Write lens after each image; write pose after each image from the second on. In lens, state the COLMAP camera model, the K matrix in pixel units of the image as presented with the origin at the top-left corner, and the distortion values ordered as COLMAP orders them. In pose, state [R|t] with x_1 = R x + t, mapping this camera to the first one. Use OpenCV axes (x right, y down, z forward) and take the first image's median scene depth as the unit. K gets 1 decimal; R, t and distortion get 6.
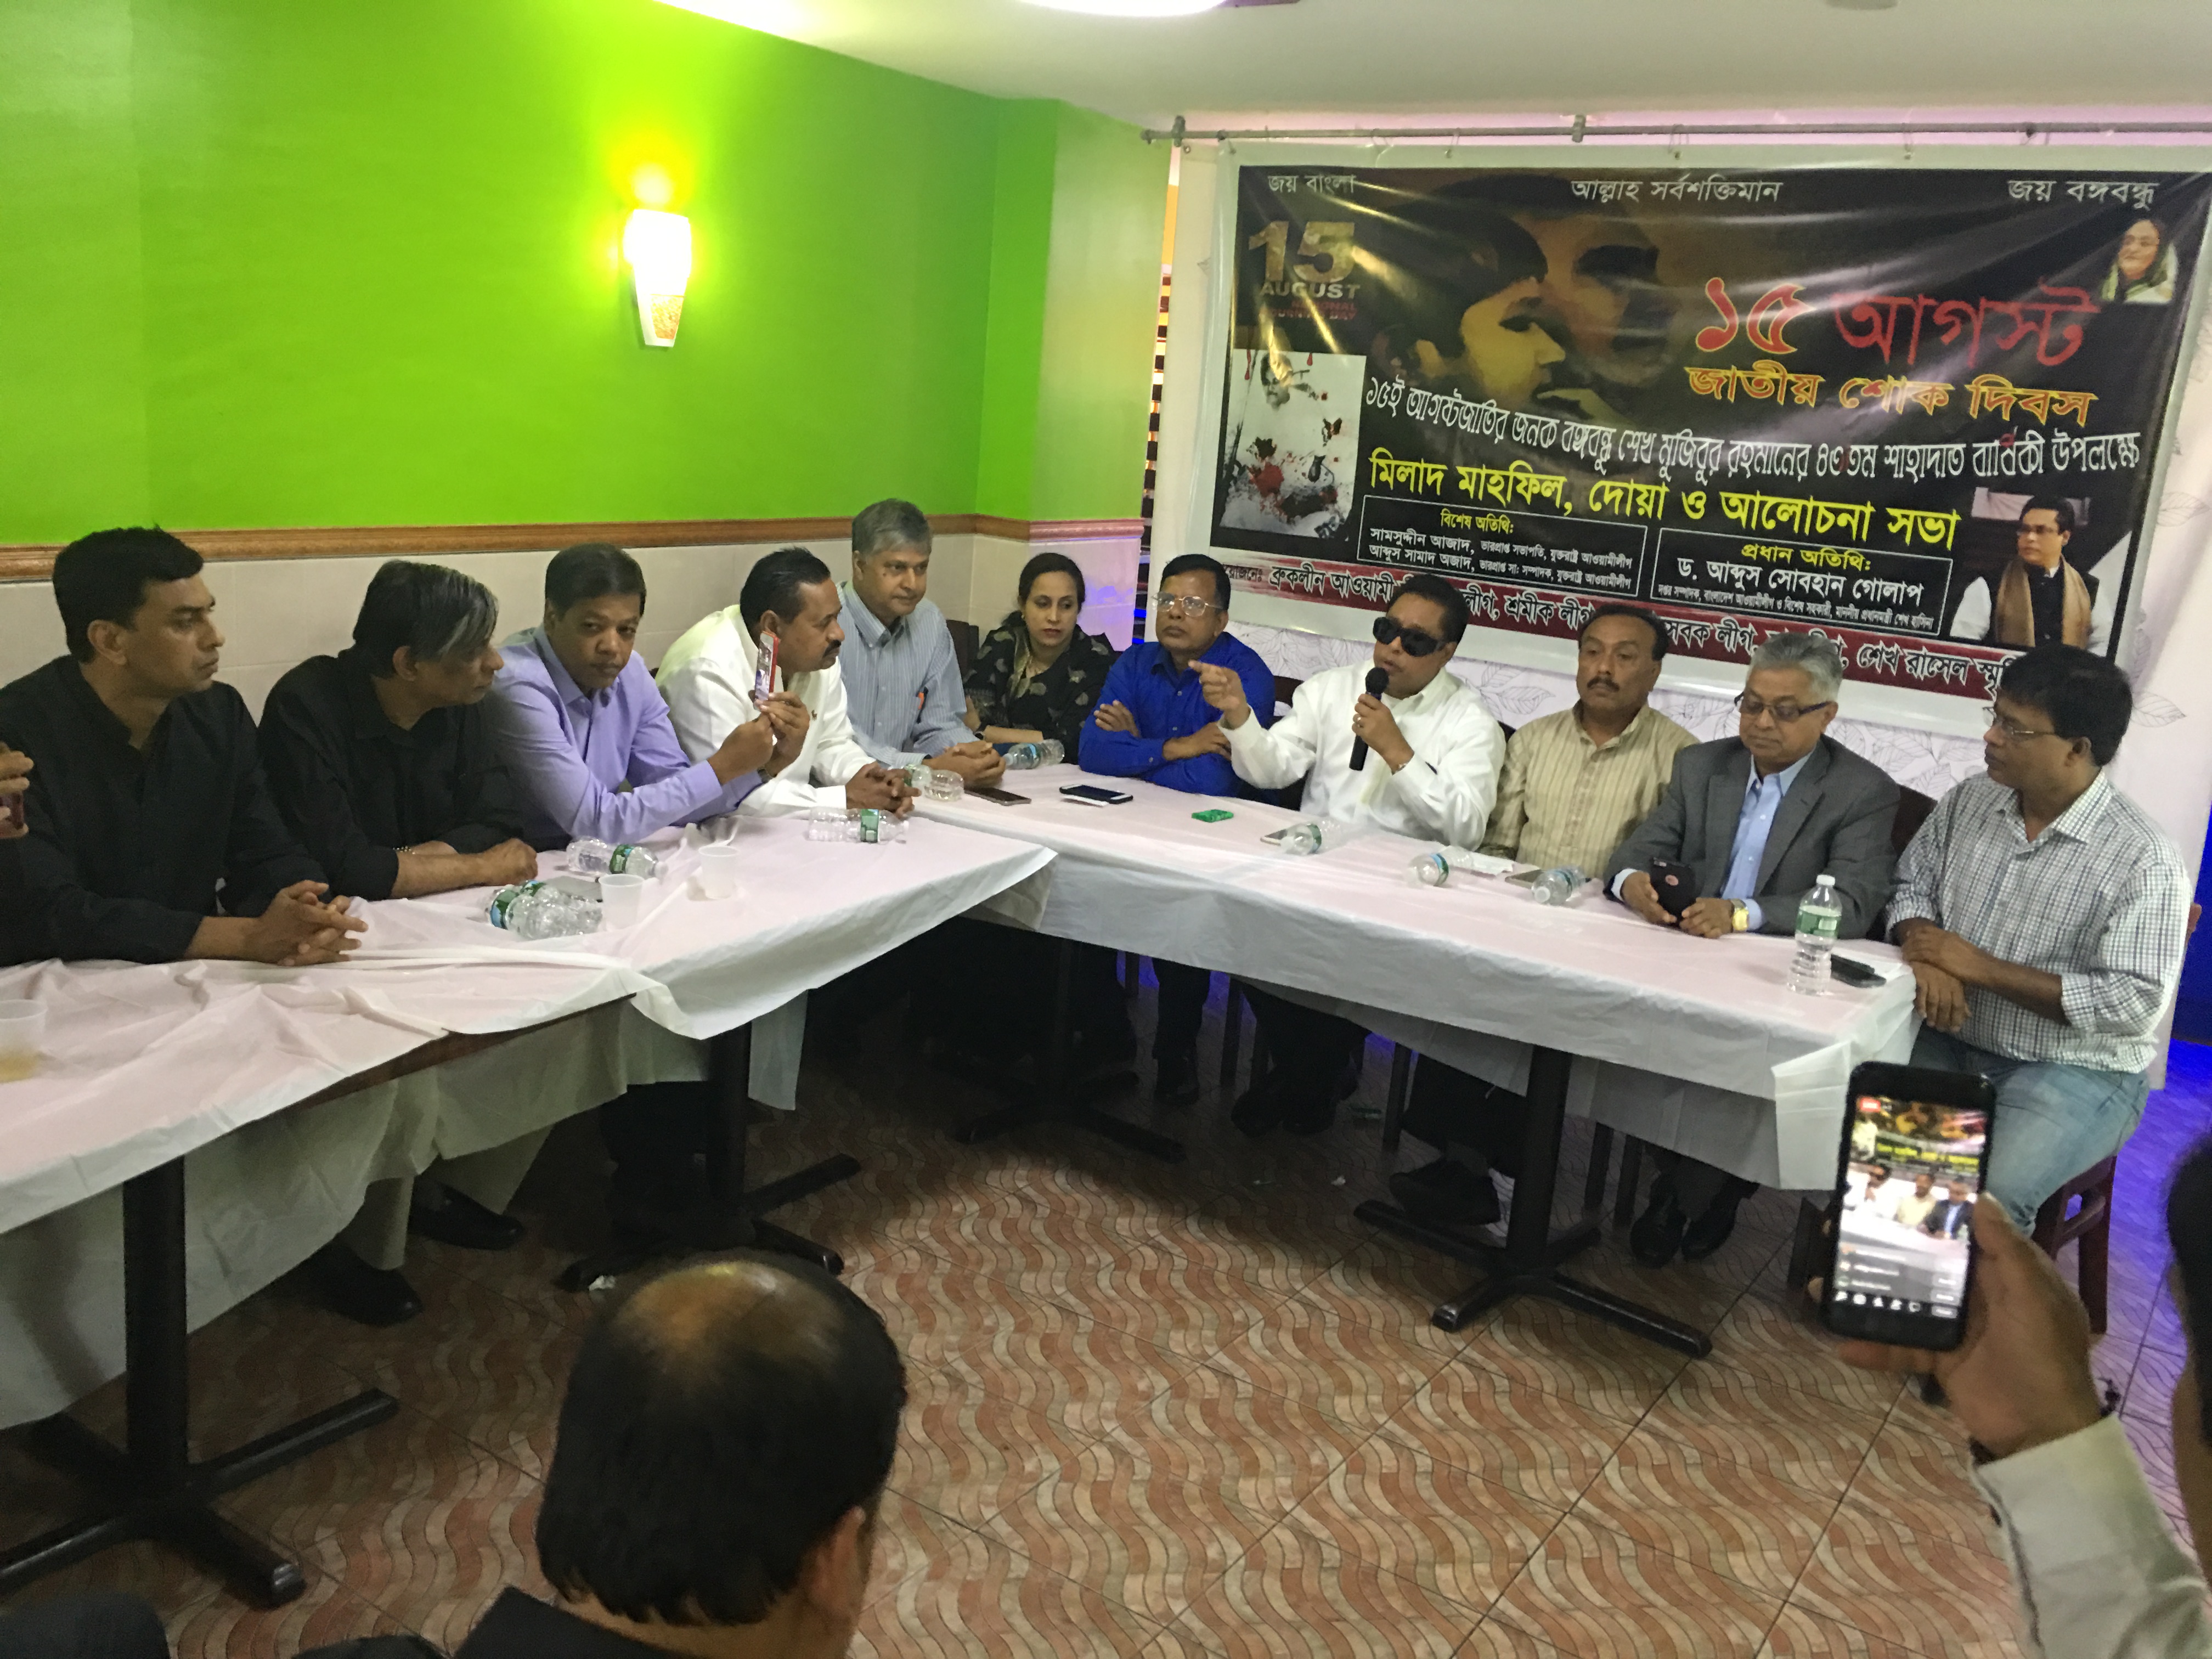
lens RADIAL K [[1890.1, 0, 1064.2], [0, 1890.1, 811.5], [0, 0, 1]] dist [0.075847, -0.117598]
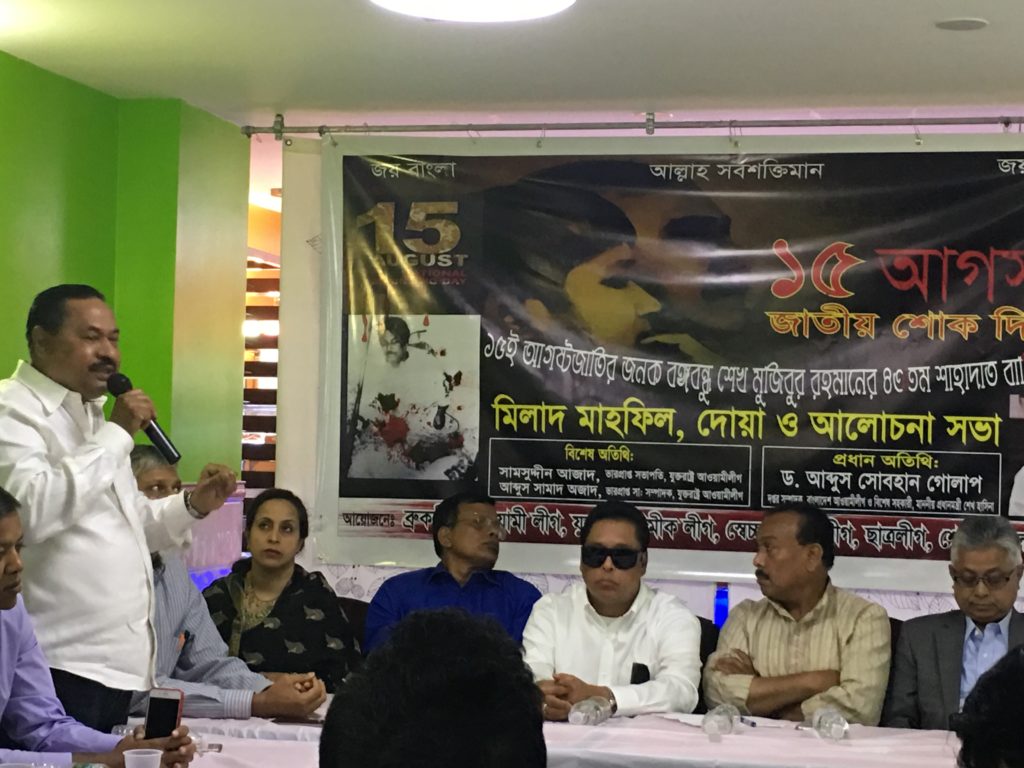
lens RADIAL K [[2063.3, 0, 505.8], [0, 2063.3, 353.6], [0, 0, 1]] dist [0.039276, 0.000000]
pose [[0.929070, -0.040793, 0.367649, -0.303358], [0.128914, 0.967297, -0.218444, 0.053015], [-0.346714, 0.250345, 0.903945, -0.100689]]
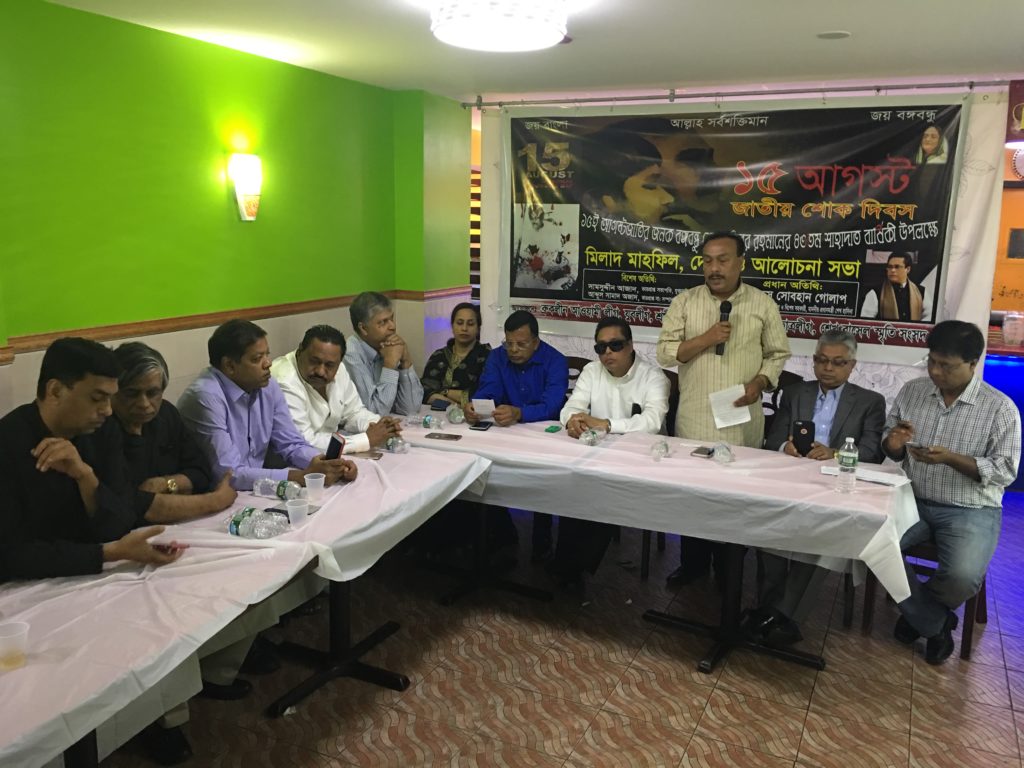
lens RADIAL K [[875.0, 0, 510.9], [0, 875.0, 380.7], [0, 0, 1]] dist [0.075847, -0.117598]
pose [[0.984325, -0.086694, 0.153584, -0.094662], [0.091135, 0.995593, -0.022099, -0.031405], [-0.150992, 0.035749, 0.987888, 0.053422]]
